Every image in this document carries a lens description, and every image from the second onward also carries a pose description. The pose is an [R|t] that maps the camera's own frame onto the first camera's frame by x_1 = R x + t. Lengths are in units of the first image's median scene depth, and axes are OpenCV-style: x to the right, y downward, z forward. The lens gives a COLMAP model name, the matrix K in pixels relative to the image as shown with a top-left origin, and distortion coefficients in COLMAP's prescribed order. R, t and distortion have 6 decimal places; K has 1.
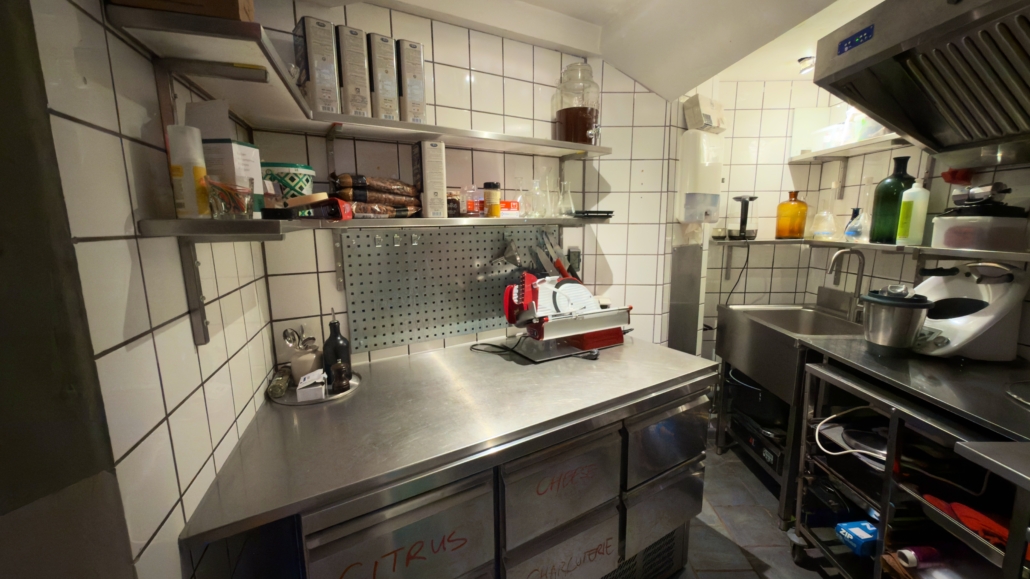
lens RADIAL K [[410.5, 0, 515.0], [0, 410.5, 289.5], [0, 0, 1]] dist [-0.000565, 0.000601]
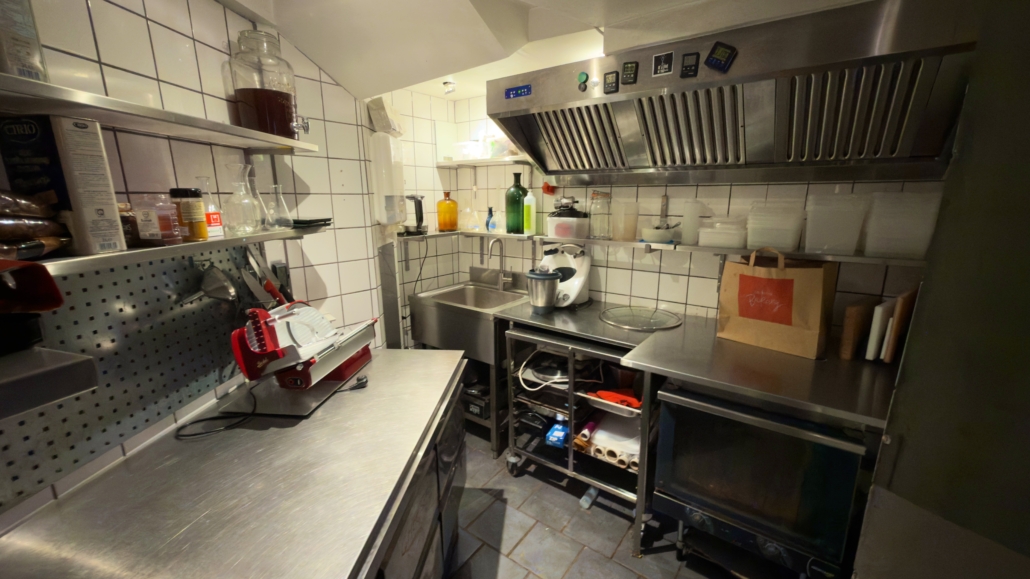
lens RADIAL K [[410.5, 0, 515.0], [0, 410.5, 289.5], [0, 0, 1]] dist [-0.000565, 0.000601]
pose [[0.591201, -0.175297, 0.787243, -0.257046], [0.134341, 0.983861, 0.118192, -0.092451], [-0.795257, 0.035884, 0.605210, 0.154714]]
